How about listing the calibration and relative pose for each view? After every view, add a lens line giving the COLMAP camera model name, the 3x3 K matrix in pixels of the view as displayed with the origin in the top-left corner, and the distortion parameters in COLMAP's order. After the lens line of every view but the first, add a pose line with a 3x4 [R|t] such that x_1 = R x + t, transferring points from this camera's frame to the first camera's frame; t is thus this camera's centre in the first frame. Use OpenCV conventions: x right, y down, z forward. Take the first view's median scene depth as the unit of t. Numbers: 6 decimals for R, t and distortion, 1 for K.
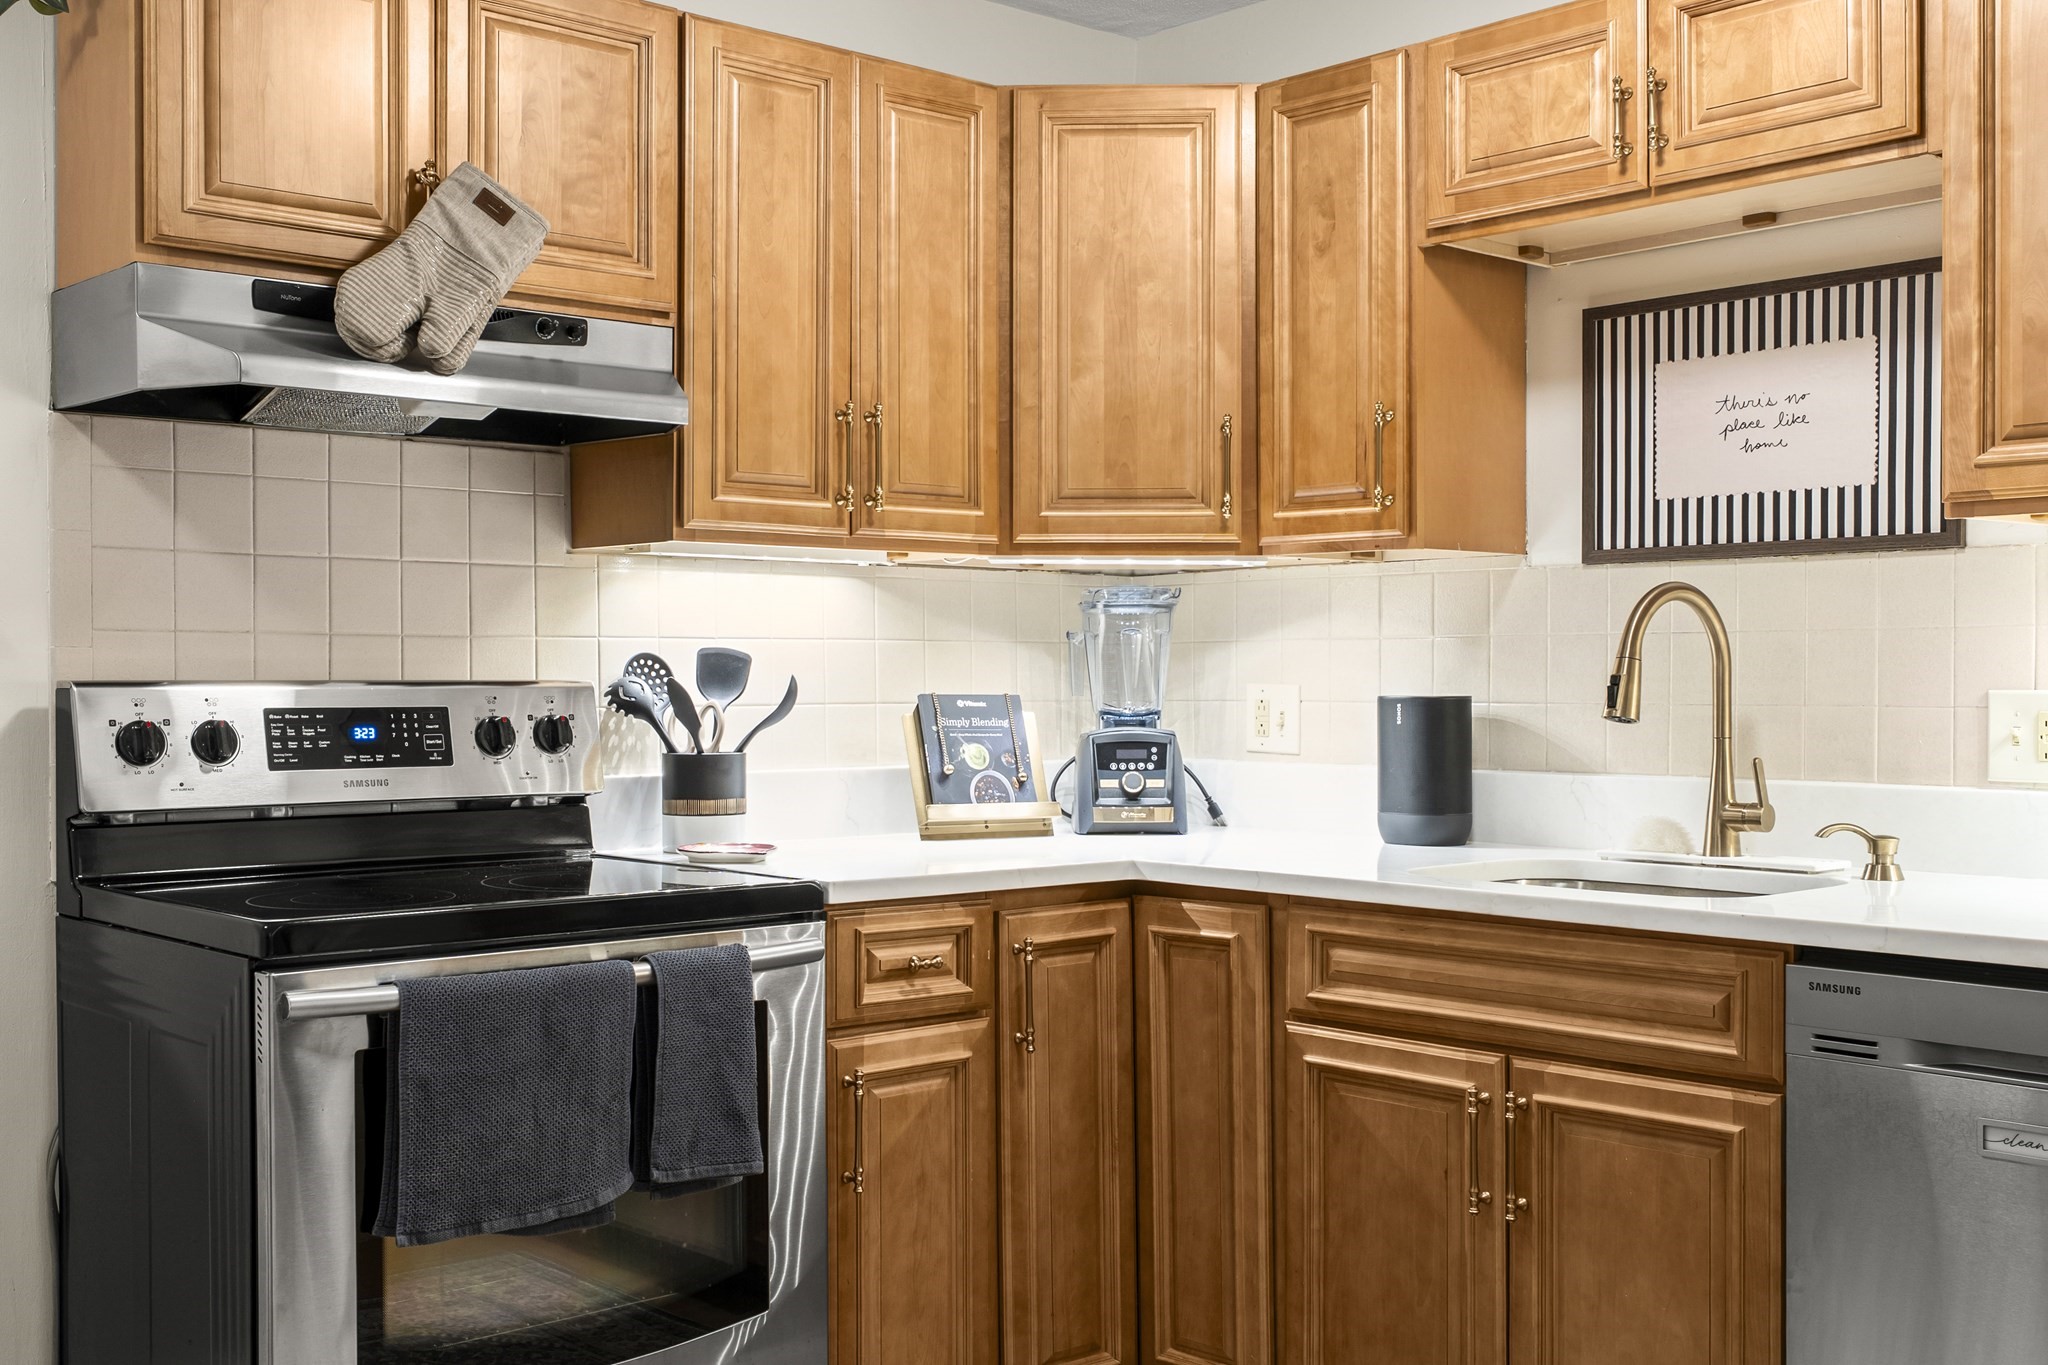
lens RADIAL K [[2182.3, 0, 1024.0], [0, 2182.3, 682.5], [0, 0, 1]] dist [-0.007046, 0.006409]
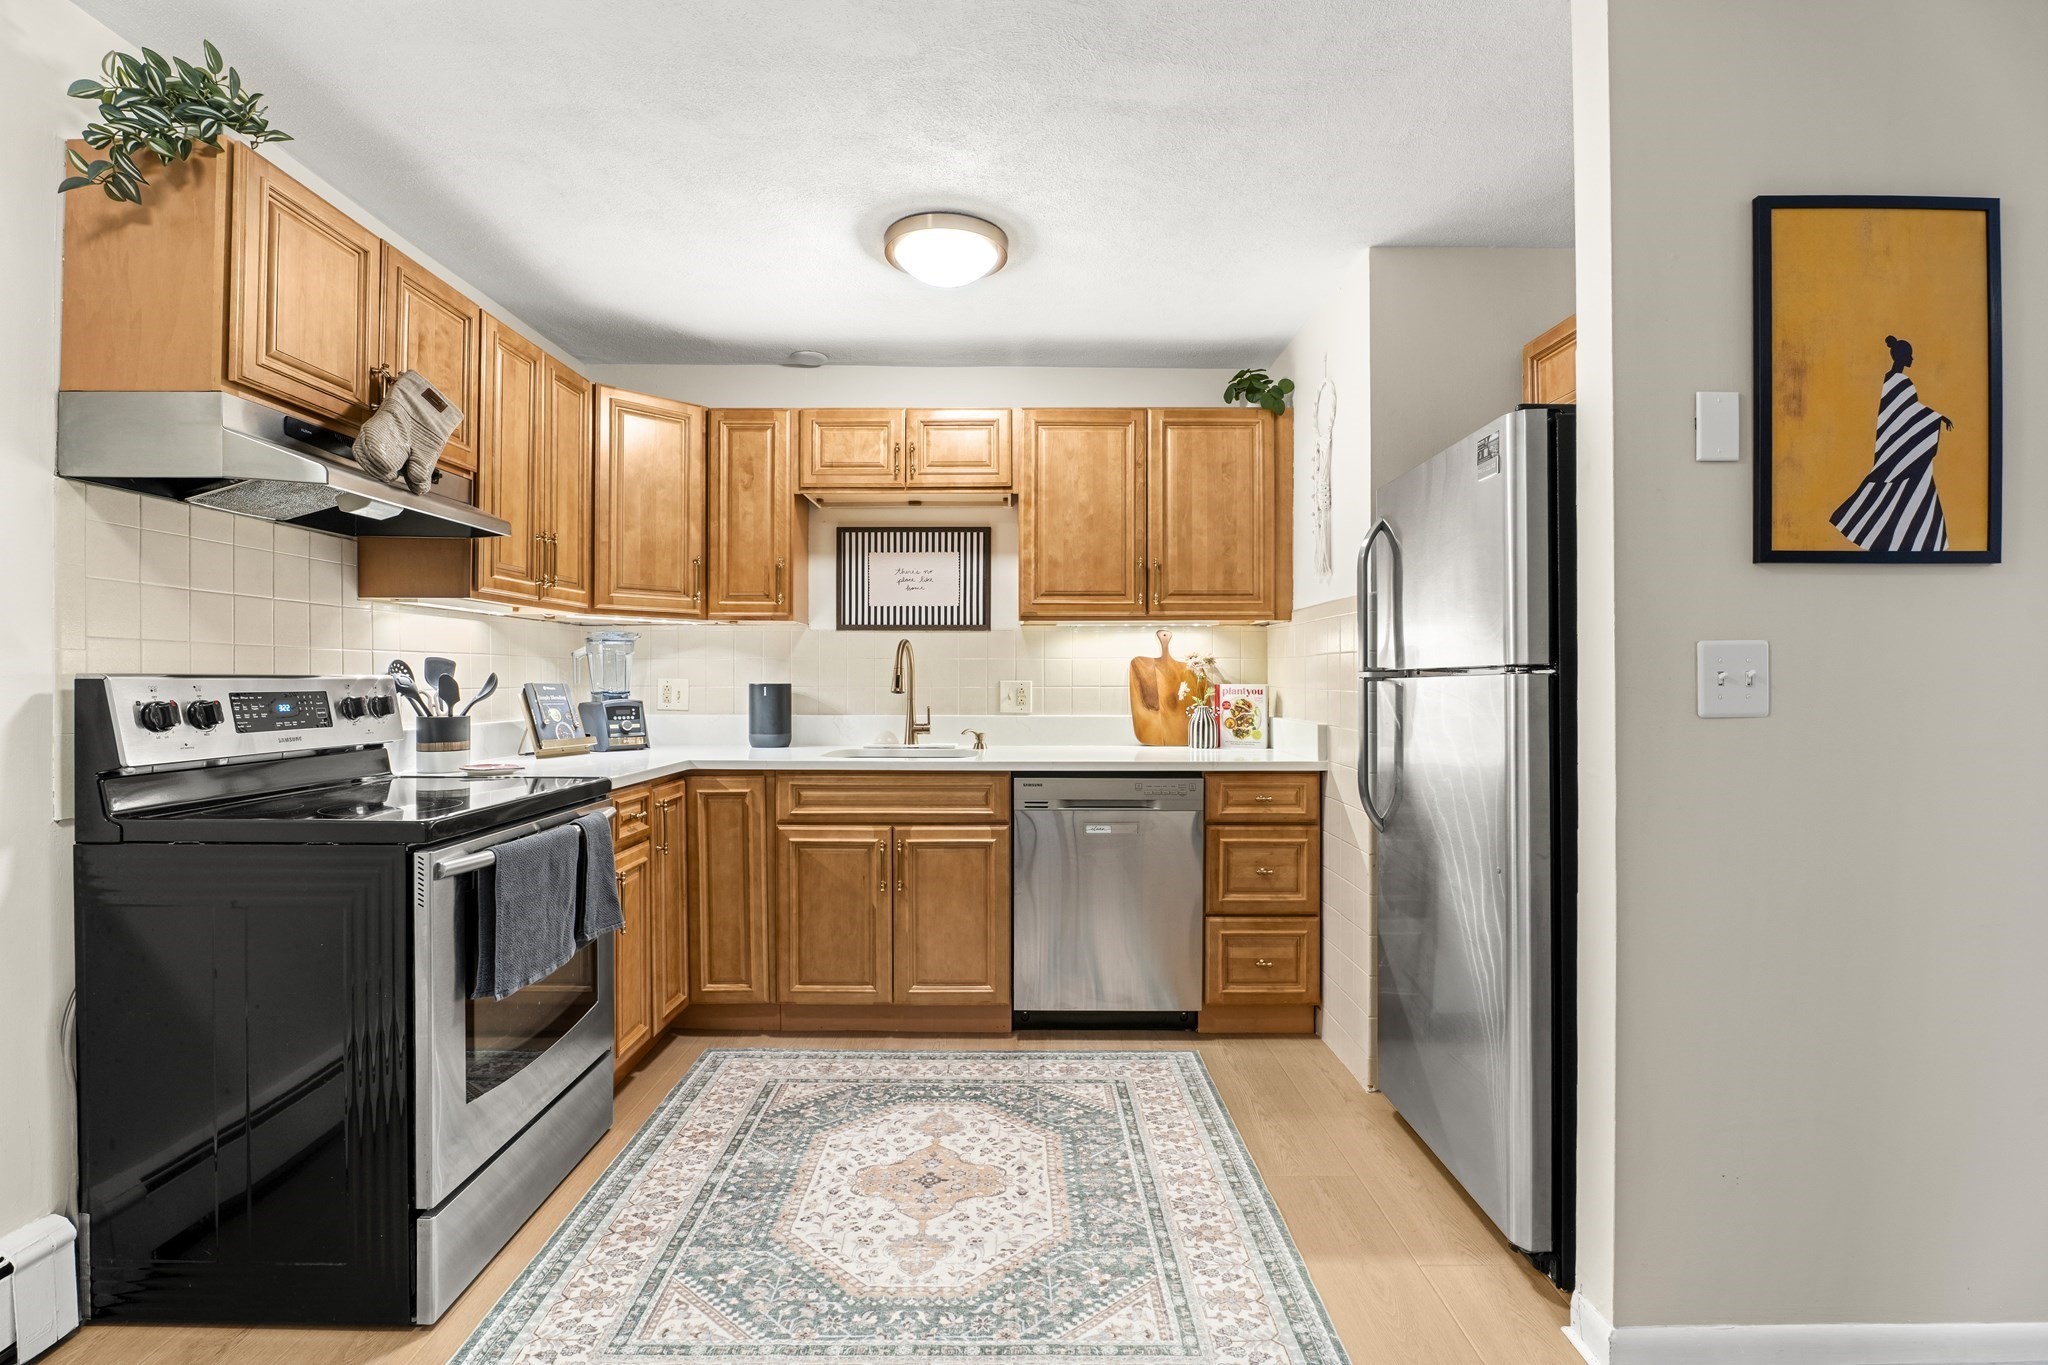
lens RADIAL K [[930.8, 0, 1013.4], [0, 930.8, 673.3], [0, 0, 1]] dist [-0.012944, 0.000364]
pose [[0.677744, 0.005830, 0.735275, -0.425189], [-0.000532, 0.999972, -0.007439, 0.002741], [-0.735298, 0.004651, 0.677728, 0.153071]]
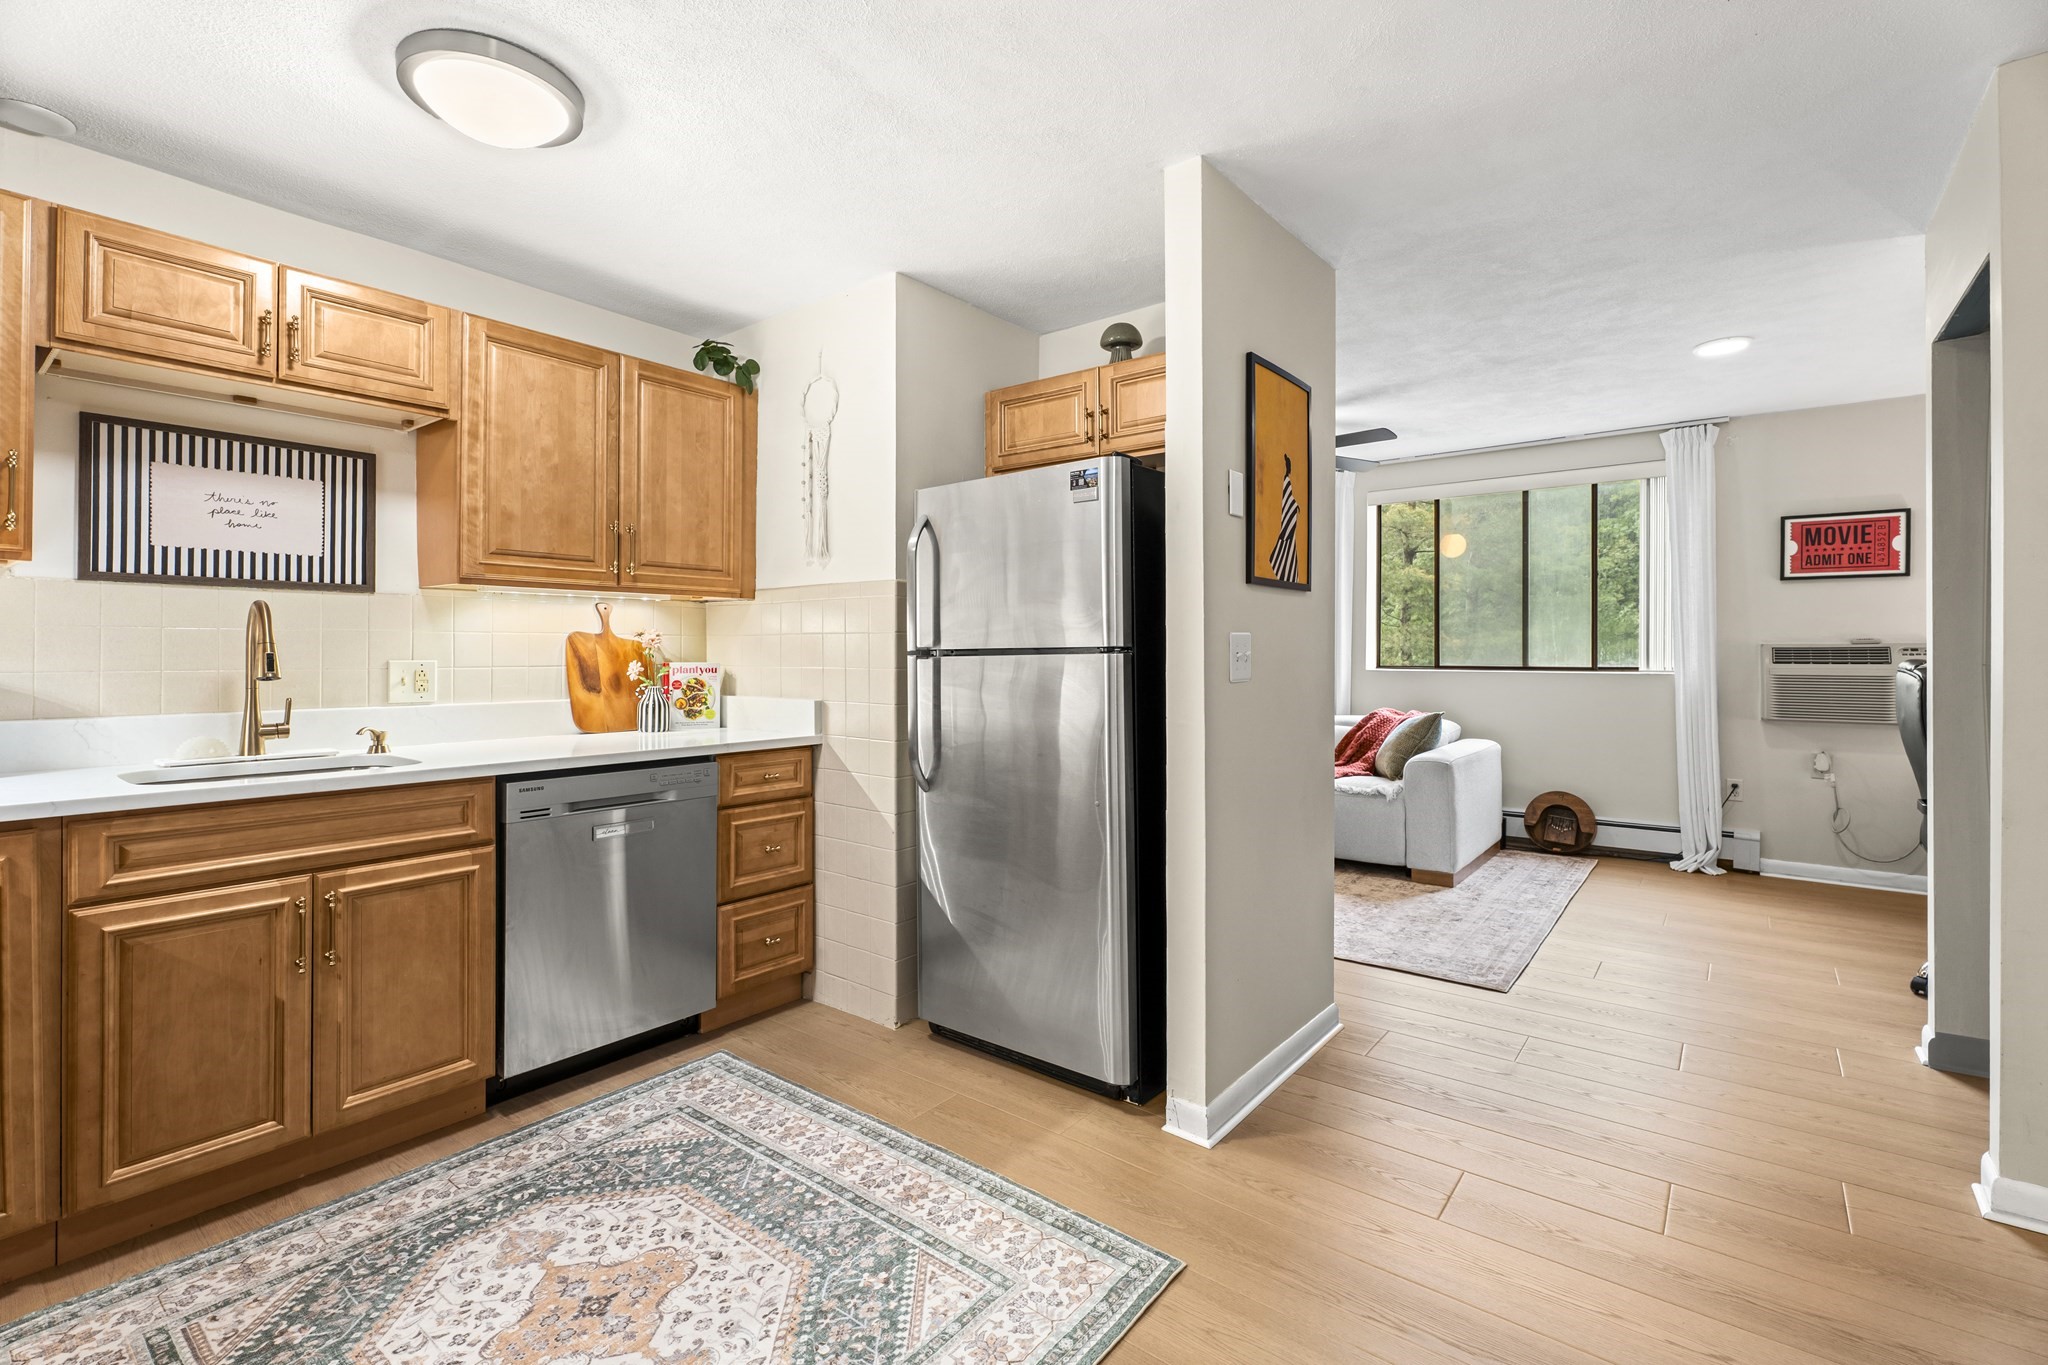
lens RADIAL K [[916.2, 0, 1023.1], [0, 916.2, 638.7], [0, 0, 1]] dist [0.001583, -0.000394]
pose [[-0.160950, 0.018810, 0.986783, -0.526359], [0.003030, 0.999823, -0.018564, 0.000580], [-0.986958, 0.000002, -0.160979, 0.507168]]
